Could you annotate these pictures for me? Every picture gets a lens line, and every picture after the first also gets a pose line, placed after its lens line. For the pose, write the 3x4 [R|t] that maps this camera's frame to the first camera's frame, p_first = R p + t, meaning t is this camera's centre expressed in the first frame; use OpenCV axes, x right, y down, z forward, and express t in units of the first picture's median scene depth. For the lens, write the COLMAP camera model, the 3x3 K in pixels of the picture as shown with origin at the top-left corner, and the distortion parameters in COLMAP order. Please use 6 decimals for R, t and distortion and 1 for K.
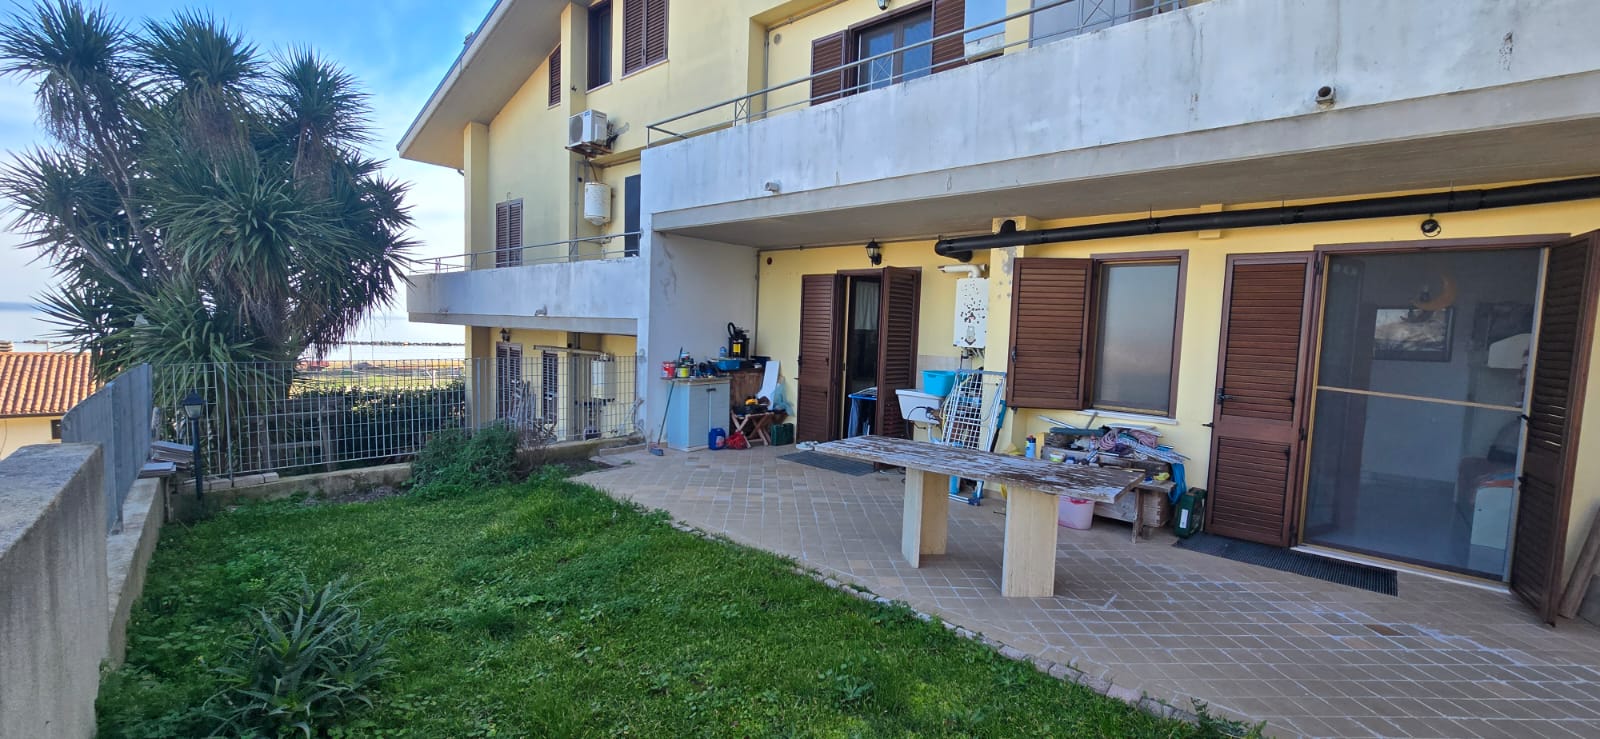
lens RADIAL K [[651.3, 0, 803.8], [0, 651.3, 378.8], [0, 0, 1]] dist [-0.001732, -0.000516]
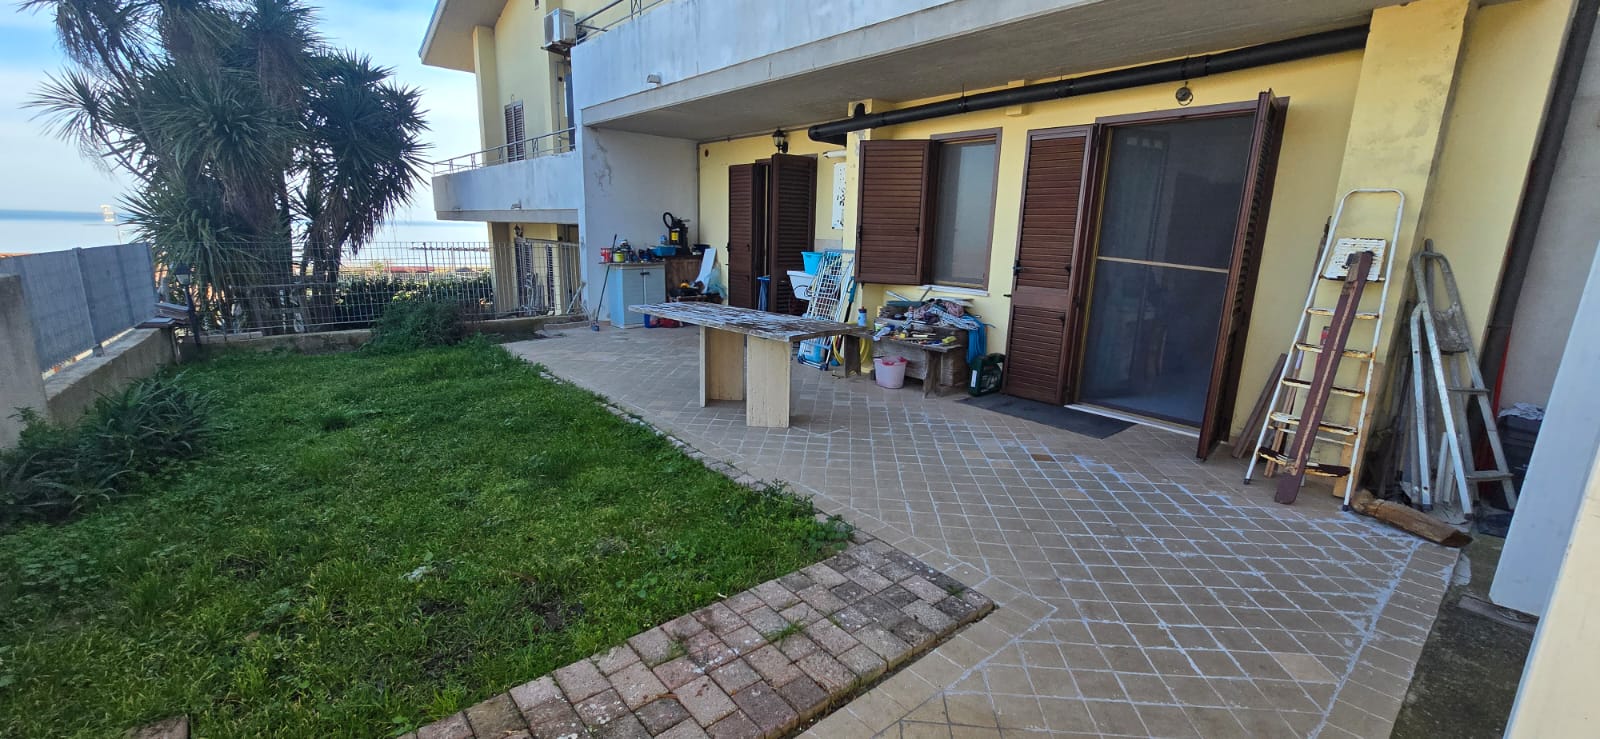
lens RADIAL K [[651.3, 0, 803.8], [0, 651.3, 378.8], [0, 0, 1]] dist [-0.001732, -0.000516]
pose [[0.991748, 0.020499, -0.126554, 0.386178], [-0.002234, 0.989748, 0.142806, 0.049976], [0.128184, -0.141345, 0.981626, -0.117544]]
